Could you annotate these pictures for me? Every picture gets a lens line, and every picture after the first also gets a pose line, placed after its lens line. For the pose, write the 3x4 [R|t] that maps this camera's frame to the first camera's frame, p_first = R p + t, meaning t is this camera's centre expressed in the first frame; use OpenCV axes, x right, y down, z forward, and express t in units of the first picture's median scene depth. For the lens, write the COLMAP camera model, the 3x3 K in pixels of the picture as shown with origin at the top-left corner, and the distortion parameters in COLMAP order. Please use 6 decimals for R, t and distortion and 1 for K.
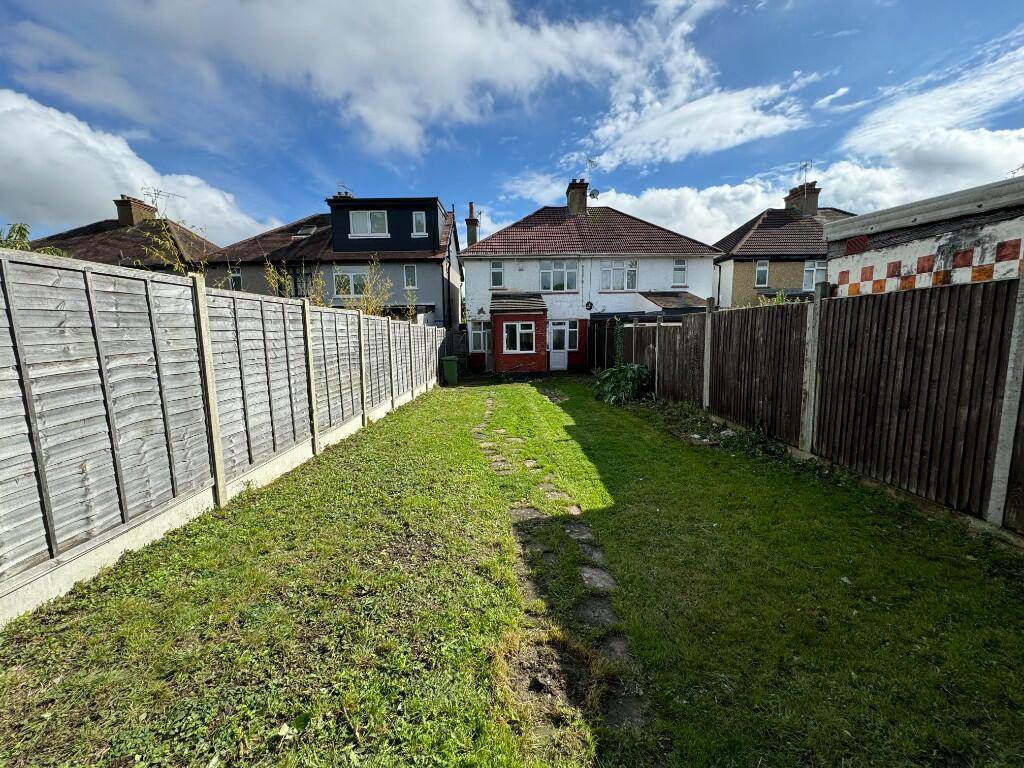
lens RADIAL K [[407.7, 0, 513.6], [0, 407.7, 382.5], [0, 0, 1]] dist [-0.006170, 0.000140]
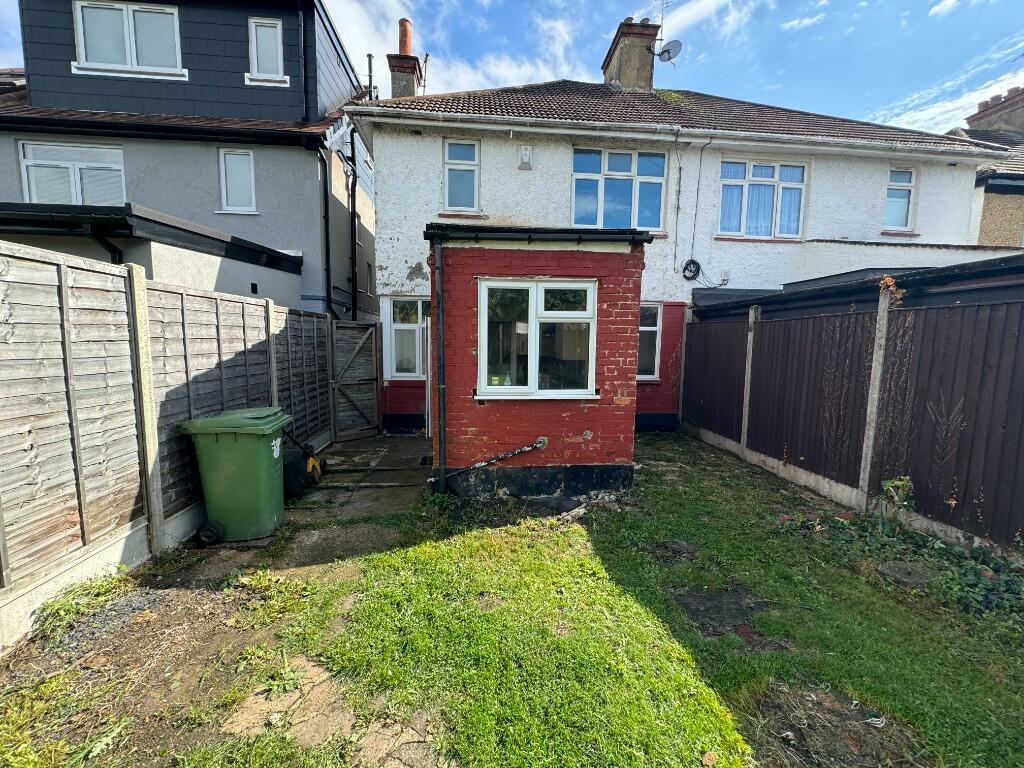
lens RADIAL K [[407.7, 0, 511.7], [0, 407.7, 386.3], [0, 0, 1]] dist [-0.006170, 0.000140]
pose [[0.996969, 0.018435, 0.075586, -0.019323], [-0.016757, 0.999600, -0.022776, -0.062155], [-0.075975, 0.021441, 0.996879, 0.623549]]
